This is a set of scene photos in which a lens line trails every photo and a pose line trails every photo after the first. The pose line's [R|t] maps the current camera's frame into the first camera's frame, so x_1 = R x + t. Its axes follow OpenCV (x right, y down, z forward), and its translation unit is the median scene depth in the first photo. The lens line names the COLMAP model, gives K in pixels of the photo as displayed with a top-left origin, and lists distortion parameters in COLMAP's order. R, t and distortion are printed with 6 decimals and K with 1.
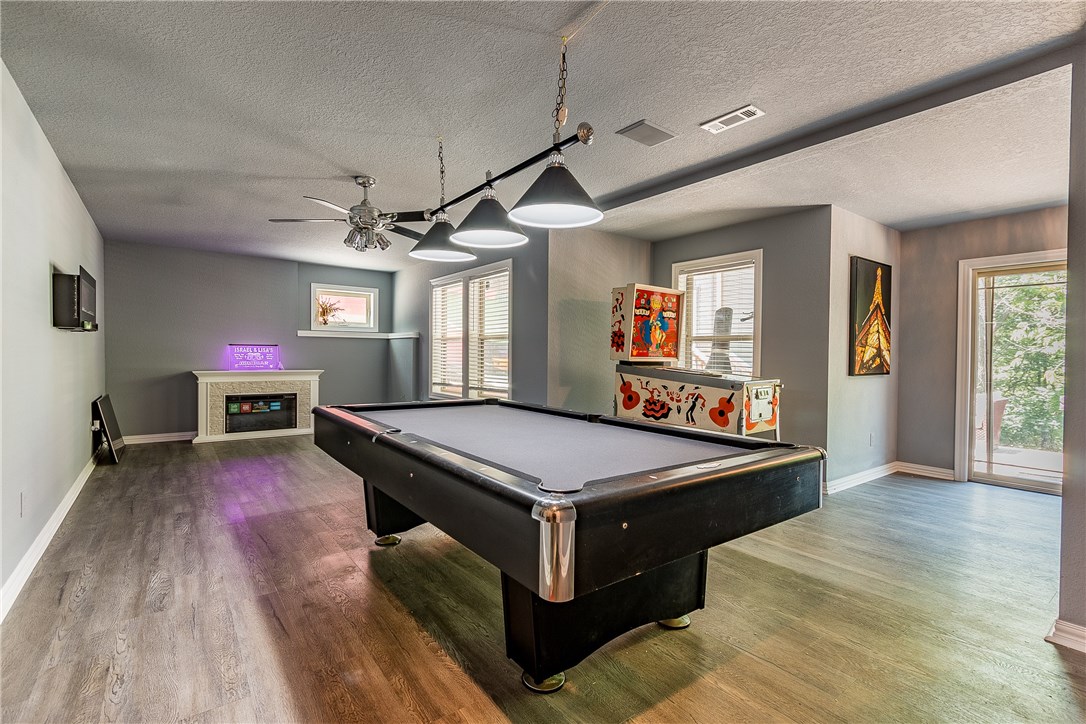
lens RADIAL K [[500.6, 0, 536.6], [0, 500.6, 359.8], [0, 0, 1]] dist [0.000240, -0.001333]
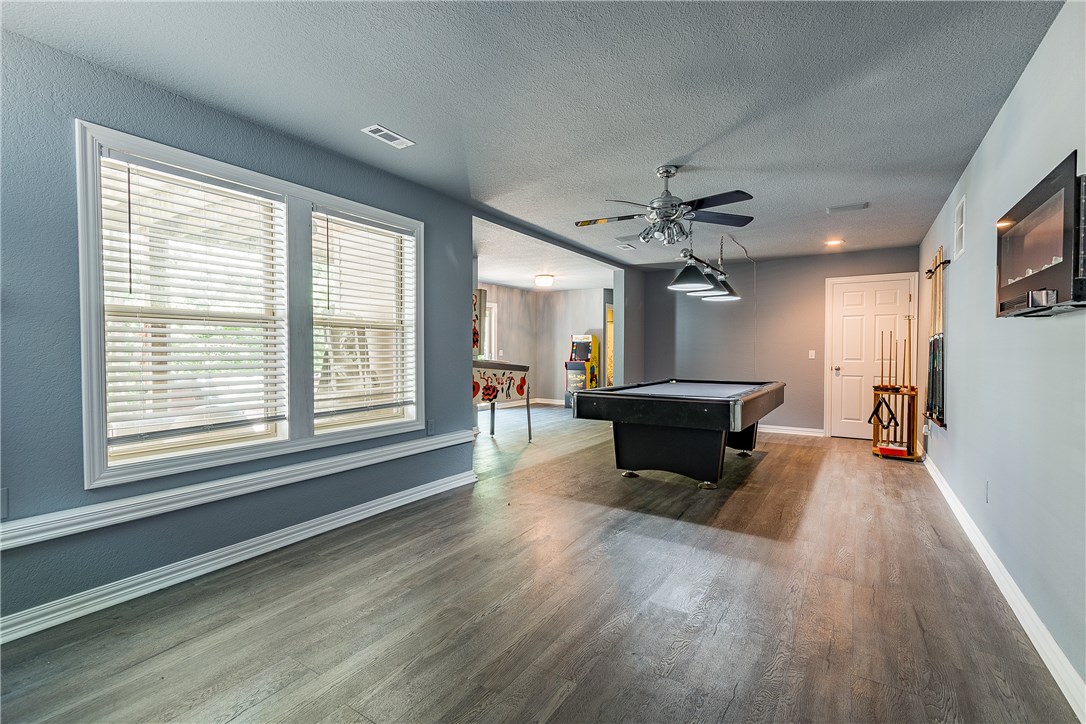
lens RADIAL K [[500.6, 0, 536.8], [0, 500.6, 360.0], [0, 0, 1]] dist [0.000240, -0.001333]
pose [[-0.355385, -0.028975, 0.934271, -1.044971], [0.004673, 0.999452, 0.032774, -0.027573], [-0.934708, 0.016013, -0.355055, 1.427476]]
